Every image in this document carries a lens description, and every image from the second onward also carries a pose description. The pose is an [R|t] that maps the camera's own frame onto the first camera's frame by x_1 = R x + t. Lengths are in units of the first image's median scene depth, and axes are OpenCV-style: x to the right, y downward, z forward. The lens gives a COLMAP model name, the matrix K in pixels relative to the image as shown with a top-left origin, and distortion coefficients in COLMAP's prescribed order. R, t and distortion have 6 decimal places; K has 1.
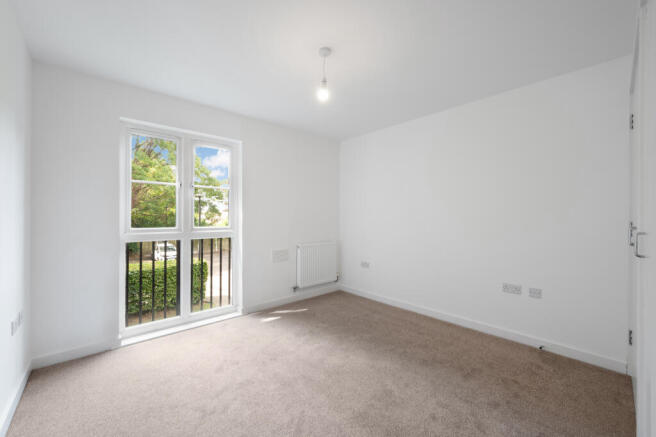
lens RADIAL K [[258.6, 0, 326.2], [0, 258.6, 217.5], [0, 0, 1]] dist [-0.000845, -0.000248]
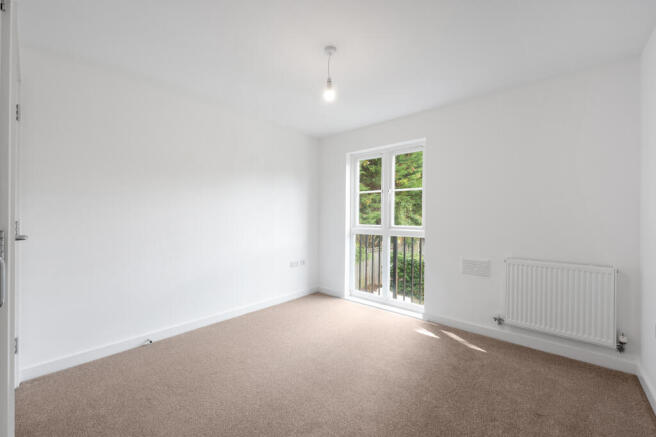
lens RADIAL K [[258.6, 0, 324.7], [0, 258.6, 217.3], [0, 0, 1]] dist [-0.000845, -0.000248]
pose [[0.124050, 0.001175, -0.992275, 0.587728], [-0.002597, 0.999996, 0.000859, -0.000632], [0.992273, 0.002470, 0.124052, 0.524874]]
